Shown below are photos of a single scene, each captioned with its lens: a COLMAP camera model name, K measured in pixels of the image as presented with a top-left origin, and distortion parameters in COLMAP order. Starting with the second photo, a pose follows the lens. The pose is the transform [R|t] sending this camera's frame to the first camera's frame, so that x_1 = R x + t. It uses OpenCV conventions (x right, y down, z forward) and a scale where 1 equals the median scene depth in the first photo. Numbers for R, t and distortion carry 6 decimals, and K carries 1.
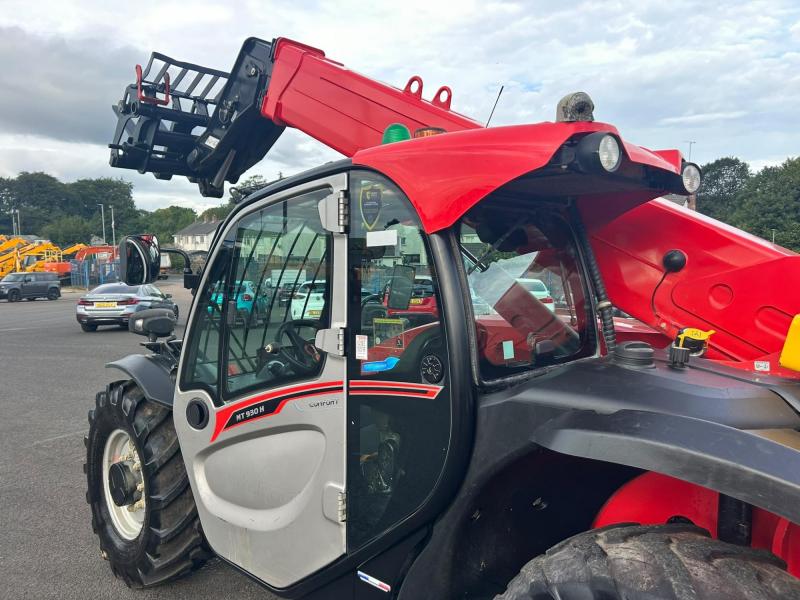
lens RADIAL K [[605.1, 0, 405.0], [0, 605.1, 301.7], [0, 0, 1]] dist [0.055380, -0.059210]
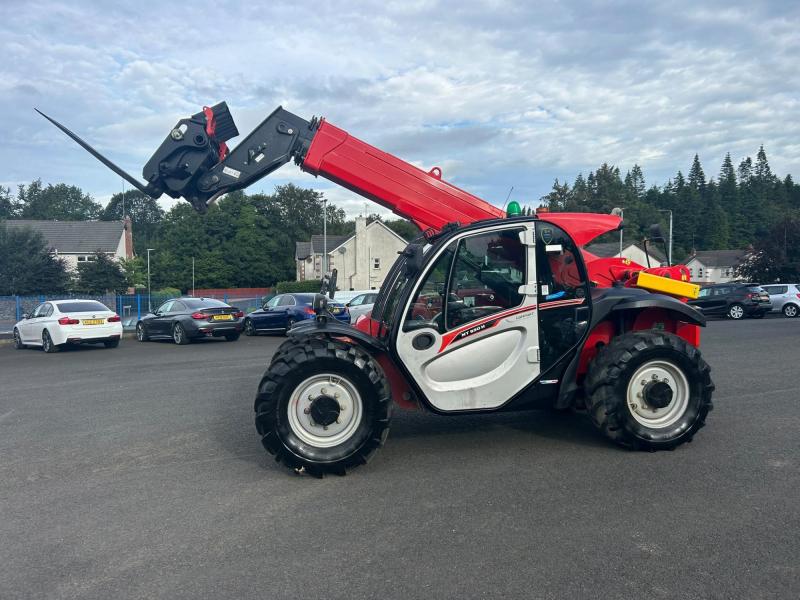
lens RADIAL K [[604.9, 0, 394.9], [0, 604.9, 300.8], [0, 0, 1]] dist [0.048930, -0.052766]
pose [[0.613626, -0.037824, 0.788690, -1.516182], [0.073056, 0.997287, -0.009012, 0.059121], [-0.786210, 0.063148, 0.614724, -0.050821]]
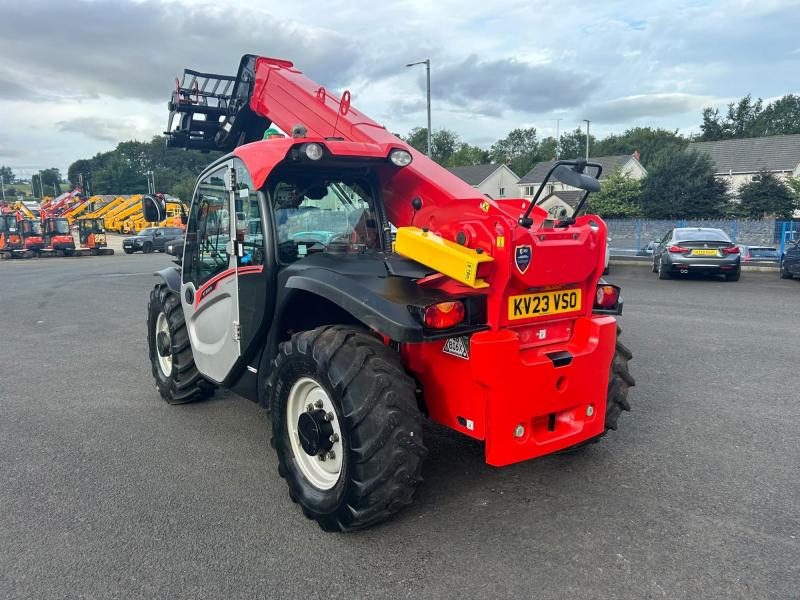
lens RADIAL K [[605.1, 0, 397.5], [0, 605.1, 303.9], [0, 0, 1]] dist [0.055380, -0.059210]
pose [[0.982037, 0.012614, -0.188267, 0.483873], [0.002568, 0.996777, 0.080182, 0.056444], [0.188672, -0.079225, 0.978839, -0.509648]]
